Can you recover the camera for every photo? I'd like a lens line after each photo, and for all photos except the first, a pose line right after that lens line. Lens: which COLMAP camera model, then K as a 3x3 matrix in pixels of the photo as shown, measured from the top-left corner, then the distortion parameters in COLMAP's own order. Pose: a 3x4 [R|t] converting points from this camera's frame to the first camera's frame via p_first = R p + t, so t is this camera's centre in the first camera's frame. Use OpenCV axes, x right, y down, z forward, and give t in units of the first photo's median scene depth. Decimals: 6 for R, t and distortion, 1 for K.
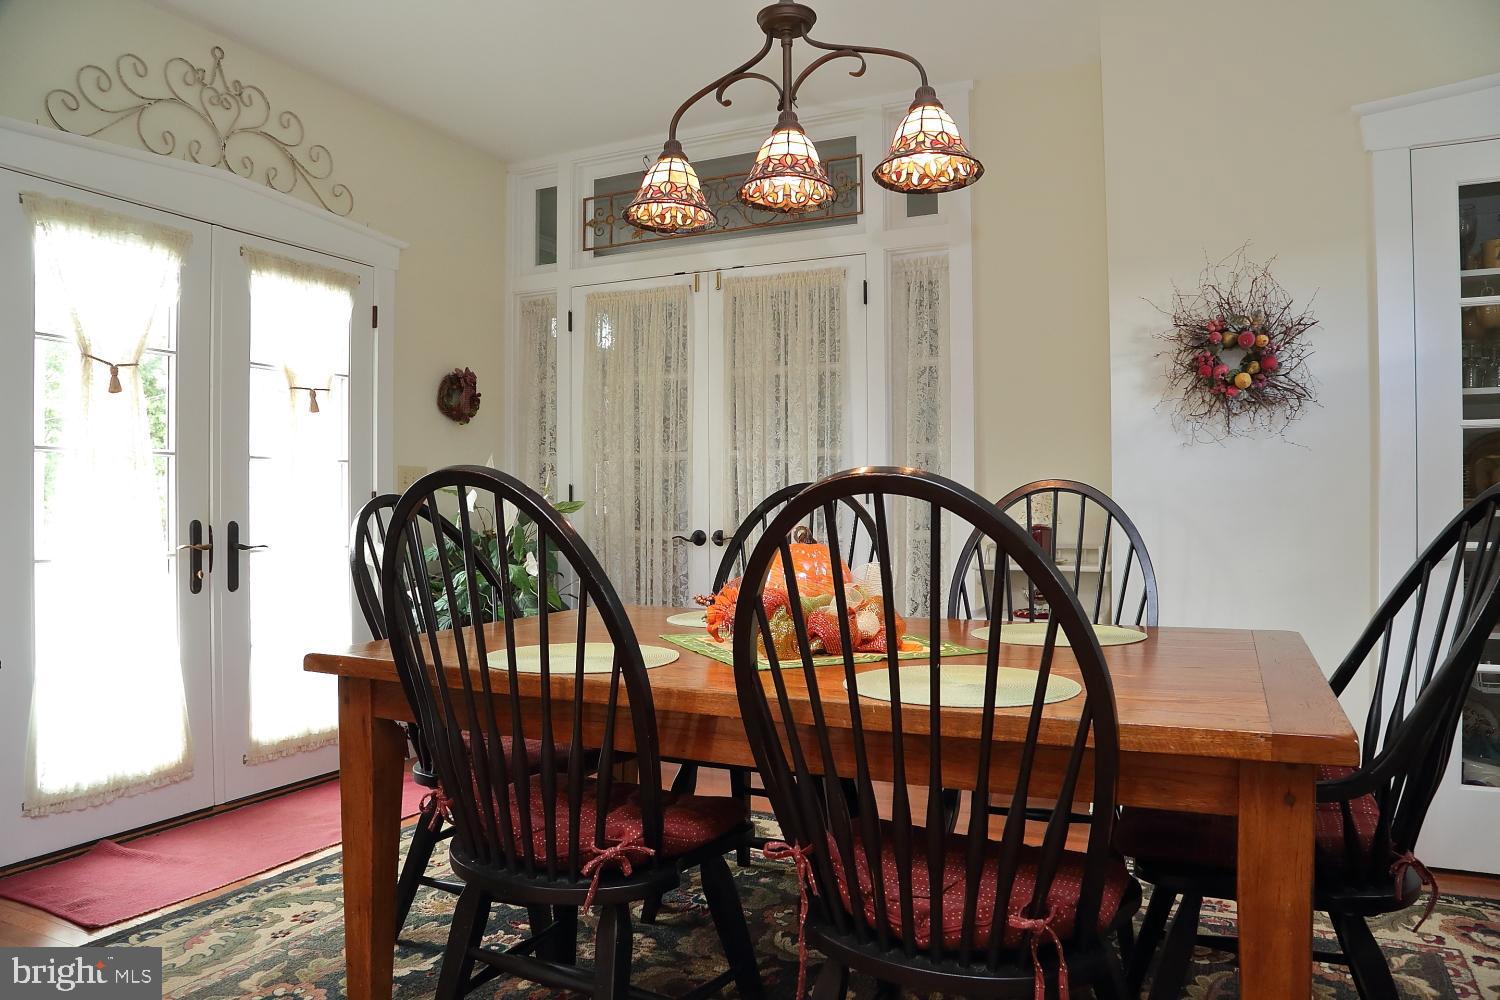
lens RADIAL K [[1020.1, 0, 750.9], [0, 1020.1, 496.0], [0, 0, 1]] dist [-0.071984, 0.009921]
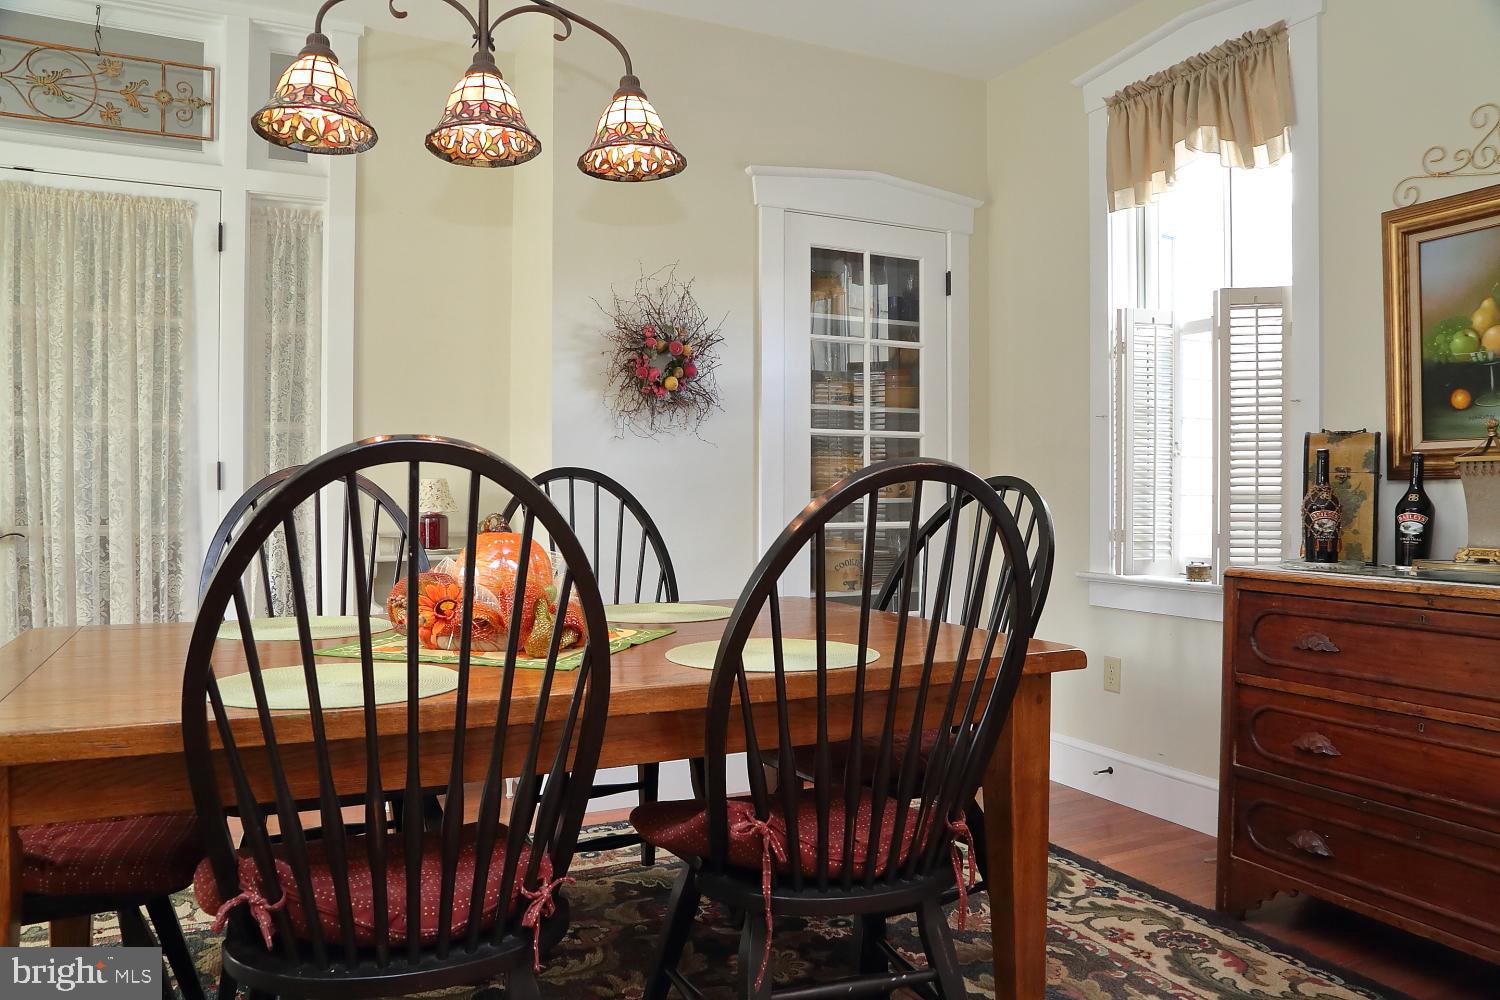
lens RADIAL K [[1071.7, 0, 756.2], [0, 1071.7, 497.3], [0, 0, 1]] dist [-0.094950, 0.051635]
pose [[0.627690, 0.000623, 0.778463, -0.390748], [-0.010339, 0.999918, 0.007536, 0.003955], [-0.778395, -0.012779, 0.627645, 0.159425]]
